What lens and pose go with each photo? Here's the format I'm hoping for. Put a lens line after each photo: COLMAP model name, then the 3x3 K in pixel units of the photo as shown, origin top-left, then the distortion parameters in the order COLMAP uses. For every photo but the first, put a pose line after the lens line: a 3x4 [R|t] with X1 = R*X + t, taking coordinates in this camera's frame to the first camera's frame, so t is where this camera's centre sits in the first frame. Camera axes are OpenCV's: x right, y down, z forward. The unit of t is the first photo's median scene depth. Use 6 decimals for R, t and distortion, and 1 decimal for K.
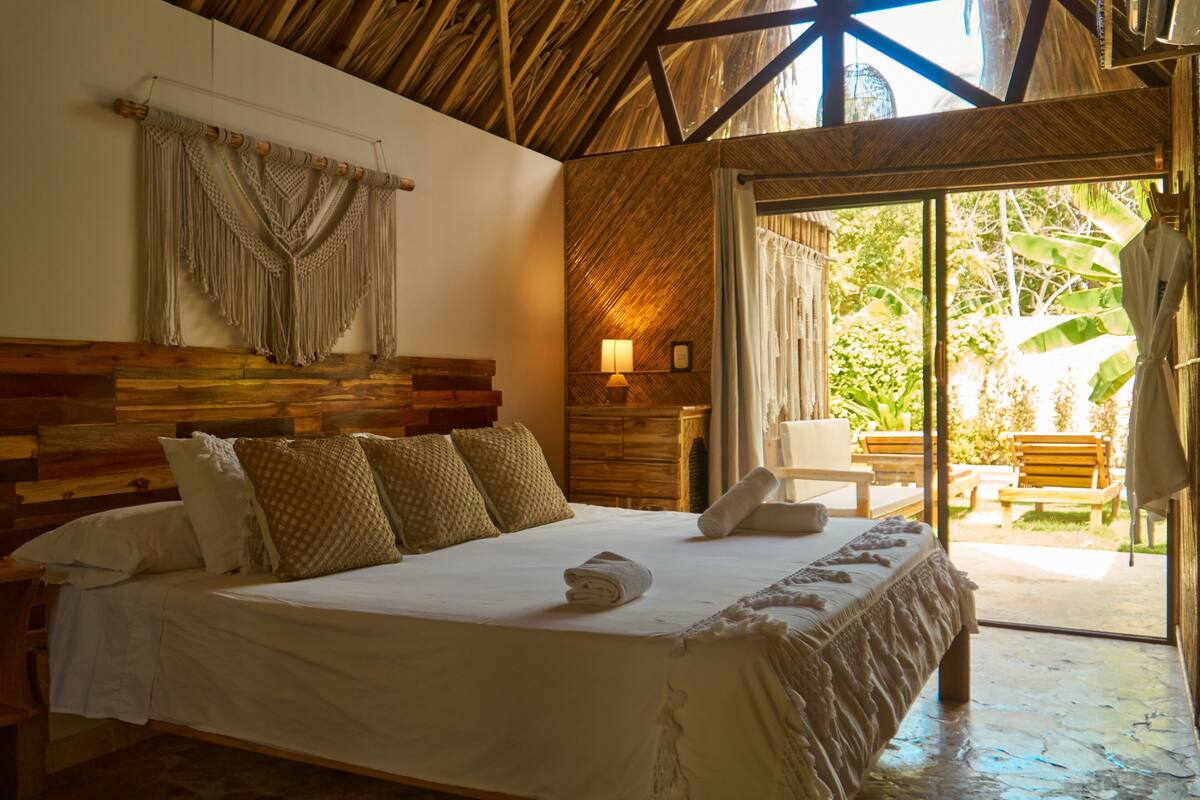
lens RADIAL K [[1034.6, 0, 600.0], [0, 1034.6, 400.0], [0, 0, 1]] dist [0.086882, -0.237487]
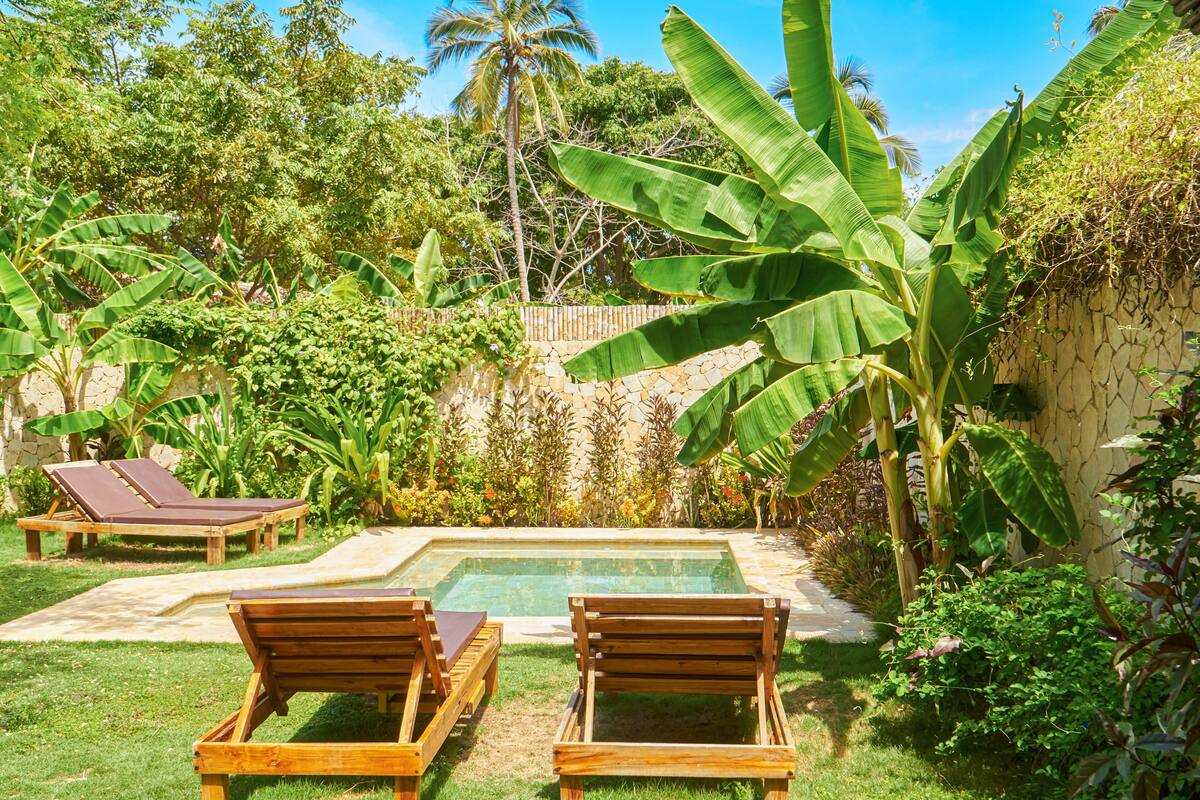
lens RADIAL K [[1325.6, 0, 600.0], [0, 1325.6, 400.0], [0, 0, 1]] dist [-0.006796, -0.001662]
pose [[0.906282, -0.000609, 0.422673, 0.067506], [0.000637, 1.000000, 0.000076, -0.017946], [-0.422673, 0.000201, 0.906282, 0.196323]]
